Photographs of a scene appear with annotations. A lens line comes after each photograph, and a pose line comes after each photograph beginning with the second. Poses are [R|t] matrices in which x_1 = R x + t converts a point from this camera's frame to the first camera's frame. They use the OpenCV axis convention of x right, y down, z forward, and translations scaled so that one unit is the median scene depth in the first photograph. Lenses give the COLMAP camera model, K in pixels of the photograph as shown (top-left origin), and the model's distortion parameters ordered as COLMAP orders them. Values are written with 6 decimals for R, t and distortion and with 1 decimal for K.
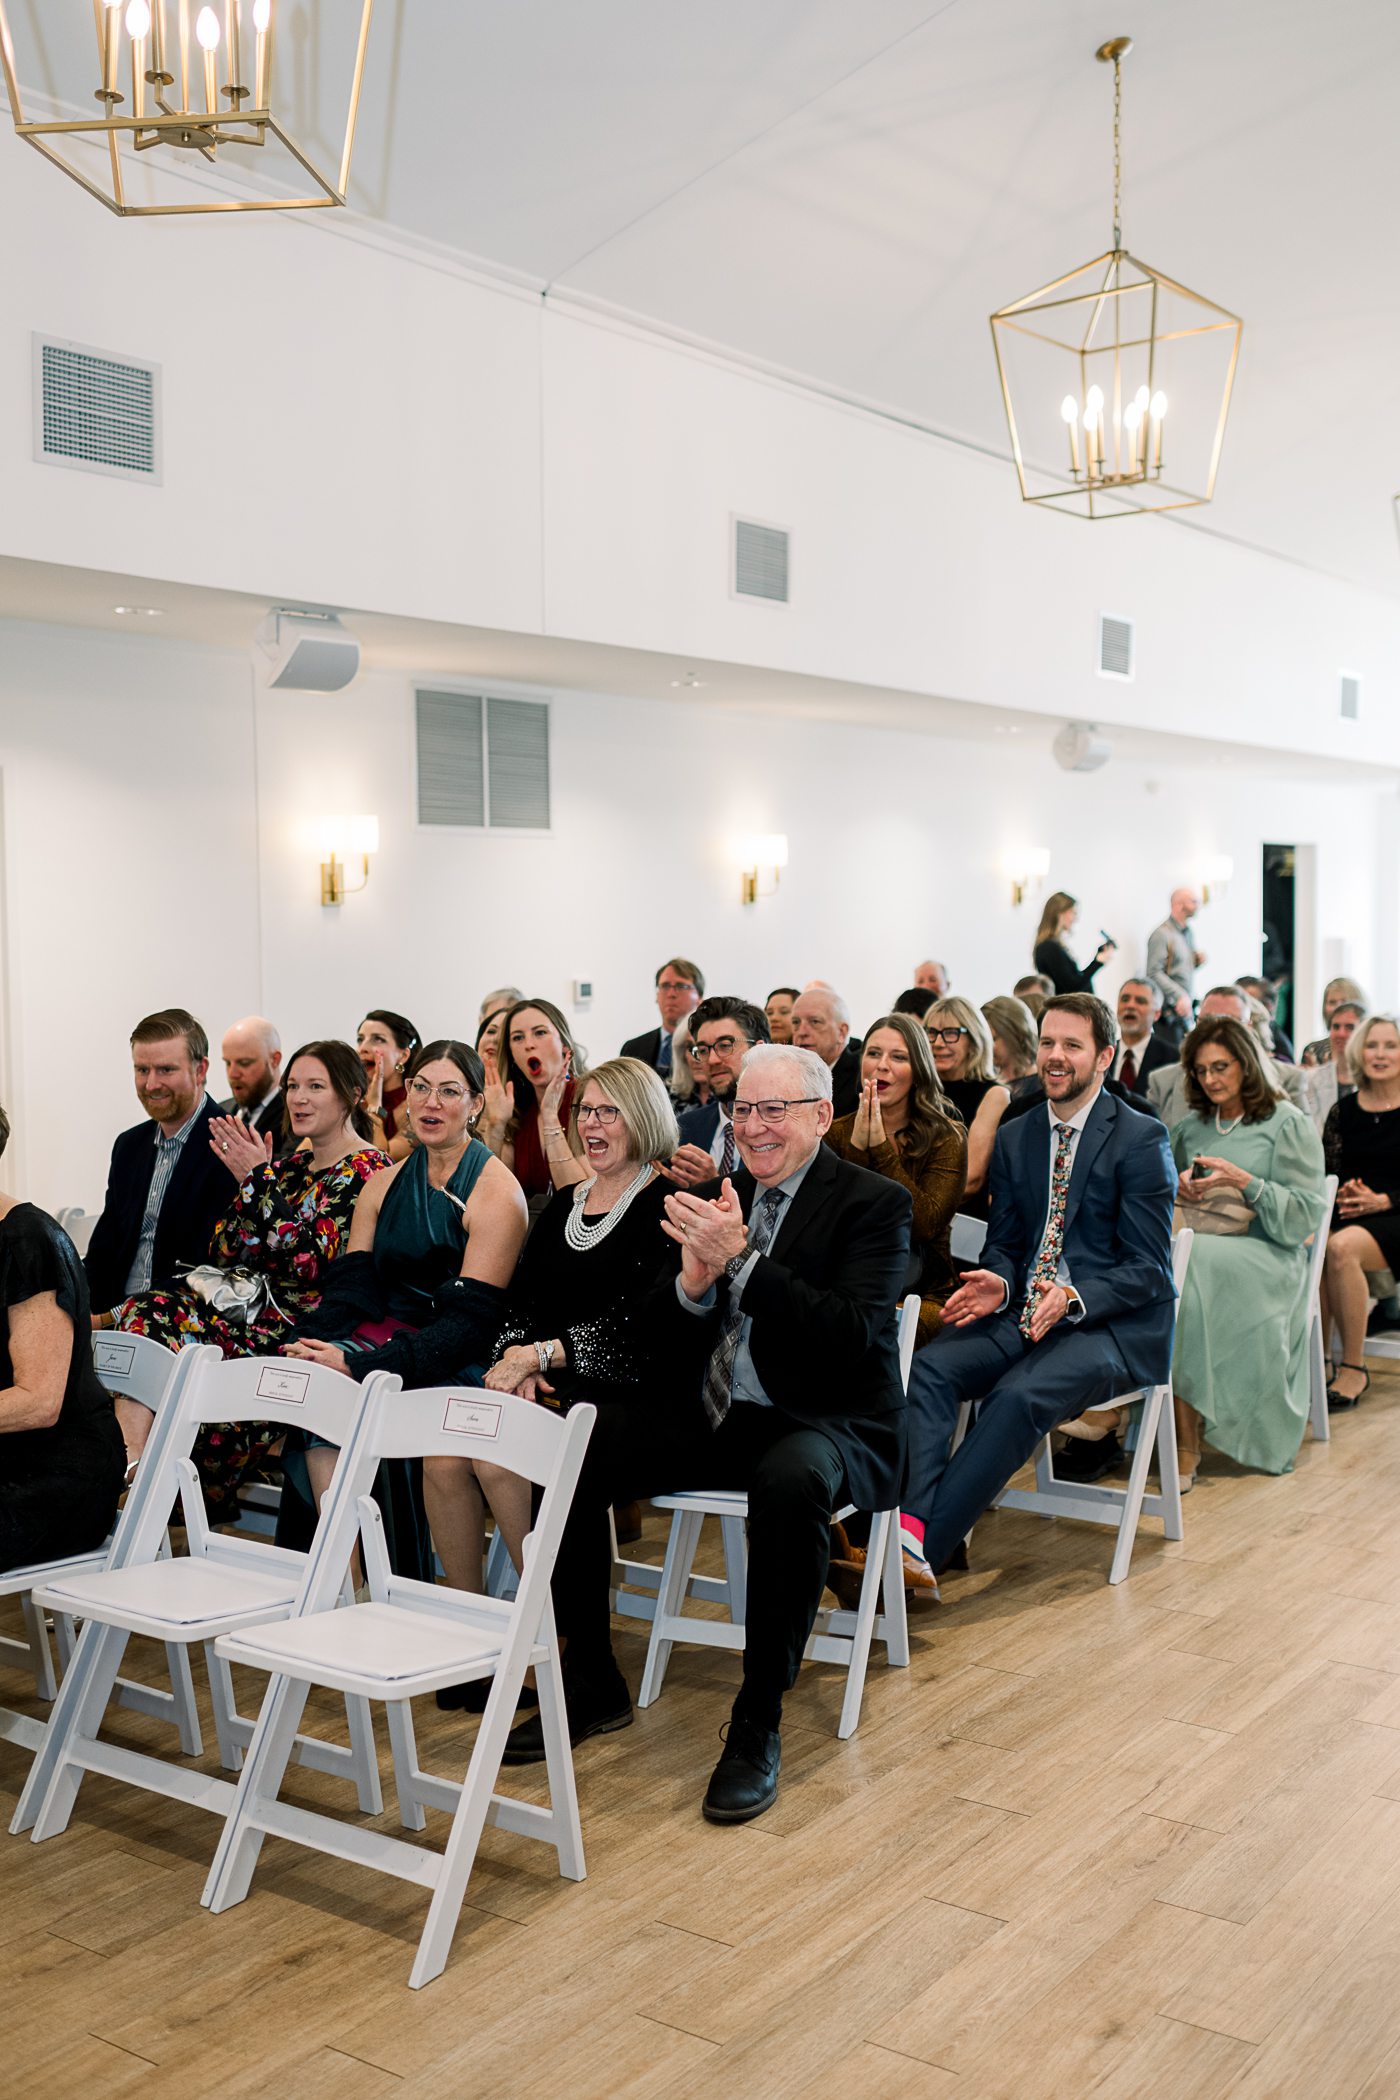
lens RADIAL K [[2139.1, 0, 700.0], [0, 2139.1, 1050.0], [0, 0, 1]] dist [0.011154, -0.018108]
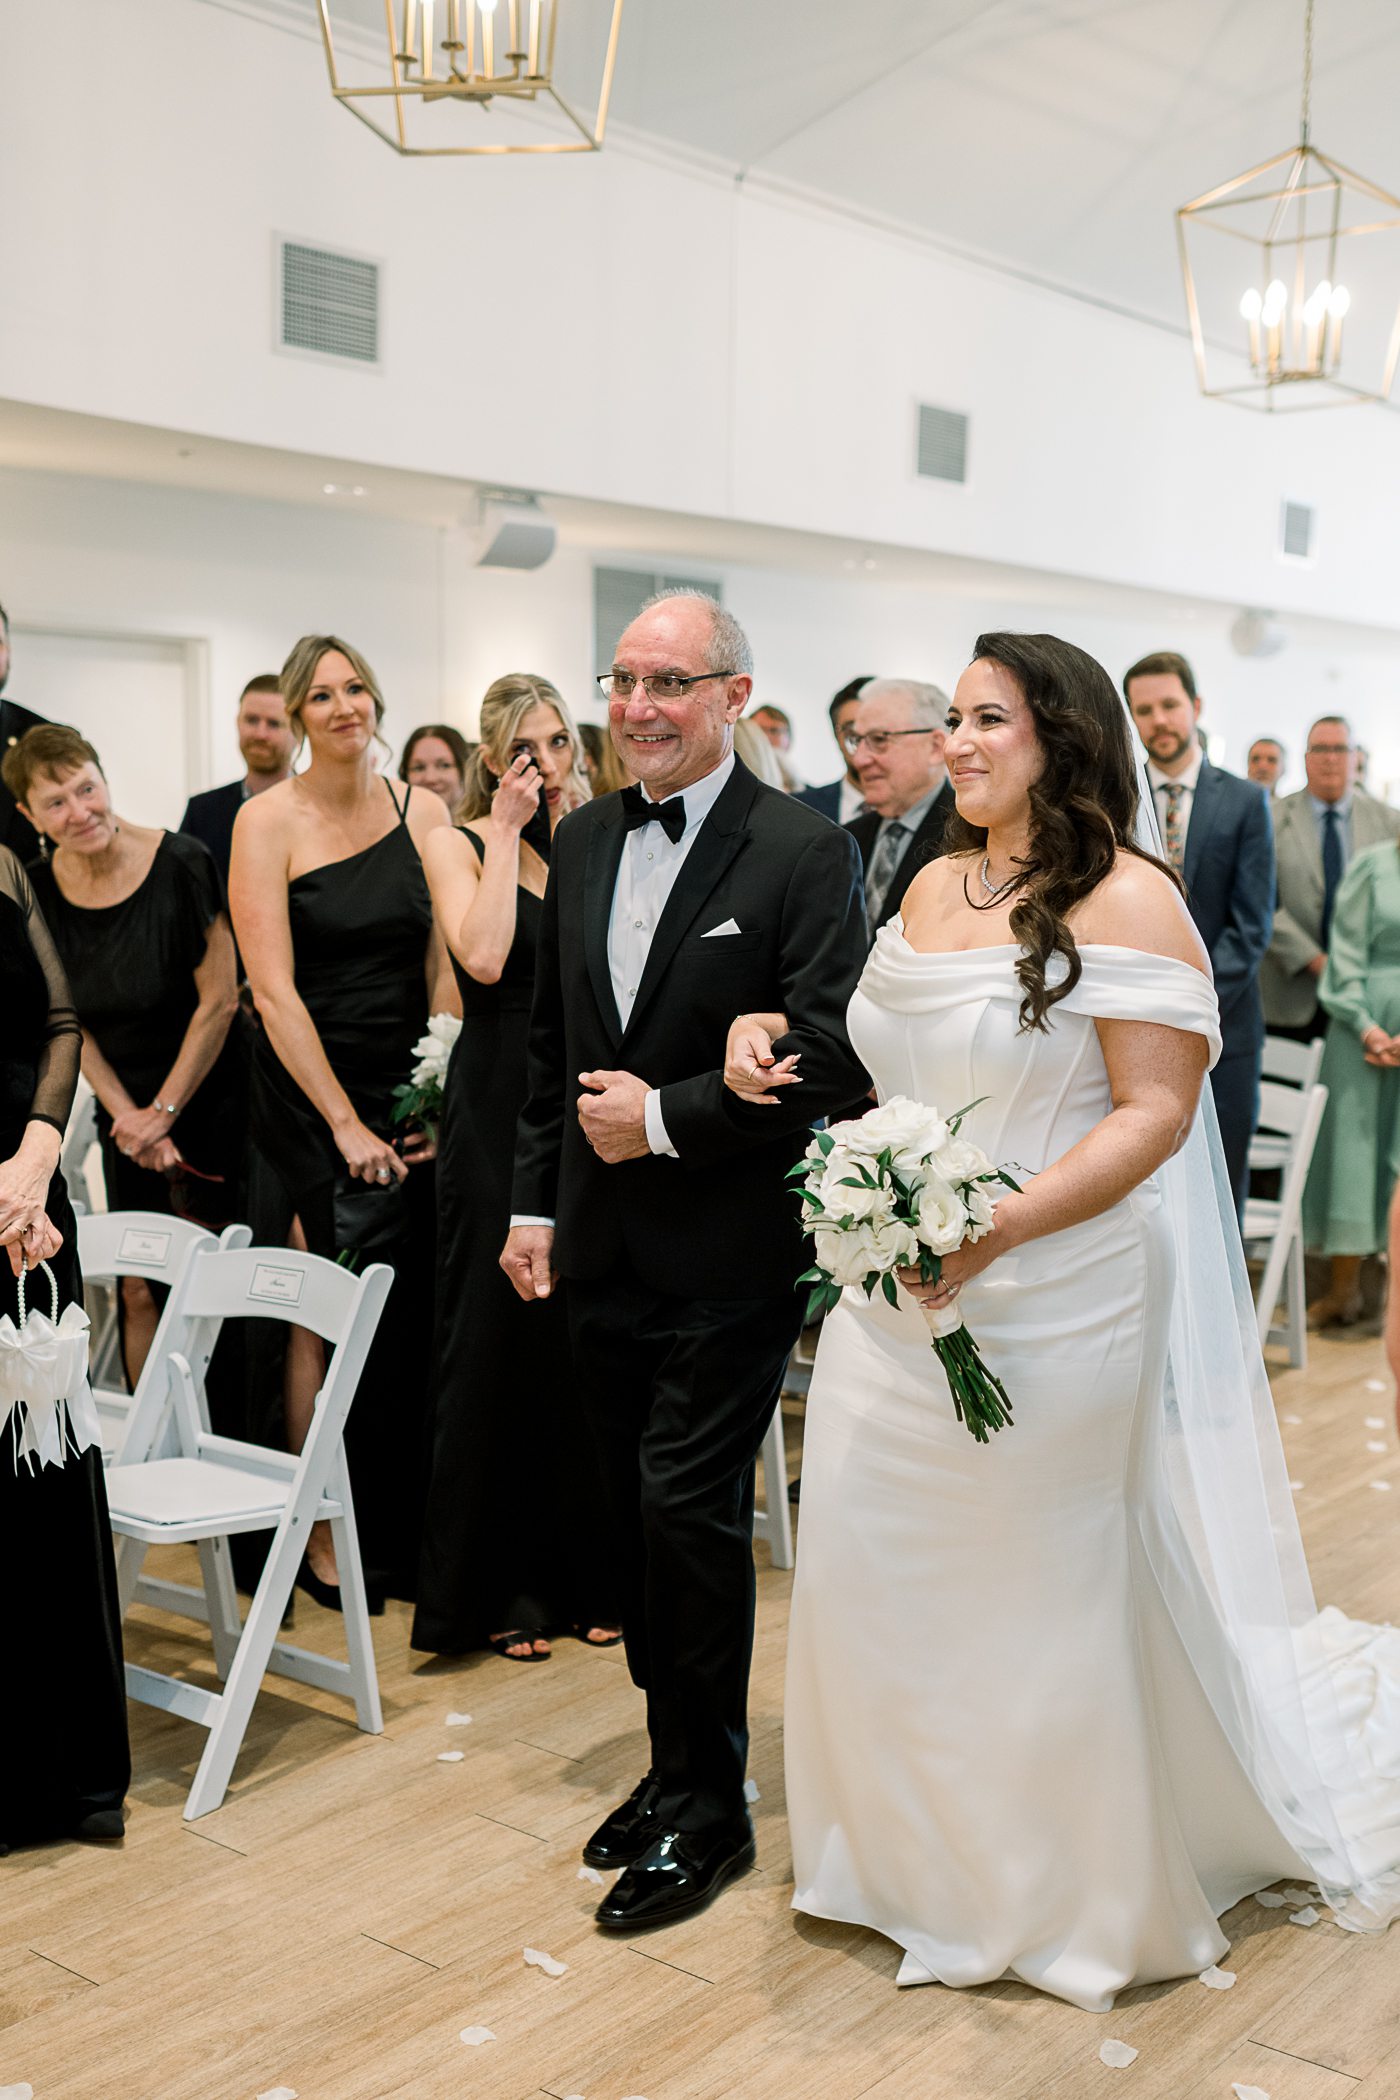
lens RADIAL K [[2366.6, 0, 707.5], [0, 2366.6, 1135.0], [0, 0, 1]] dist [0.008708, -0.003114]
pose [[0.998260, 0.031010, -0.050158, -0.018323], [-0.027078, 0.996644, 0.077254, 0.016638], [0.052386, -0.075761, 0.995749, -0.176680]]
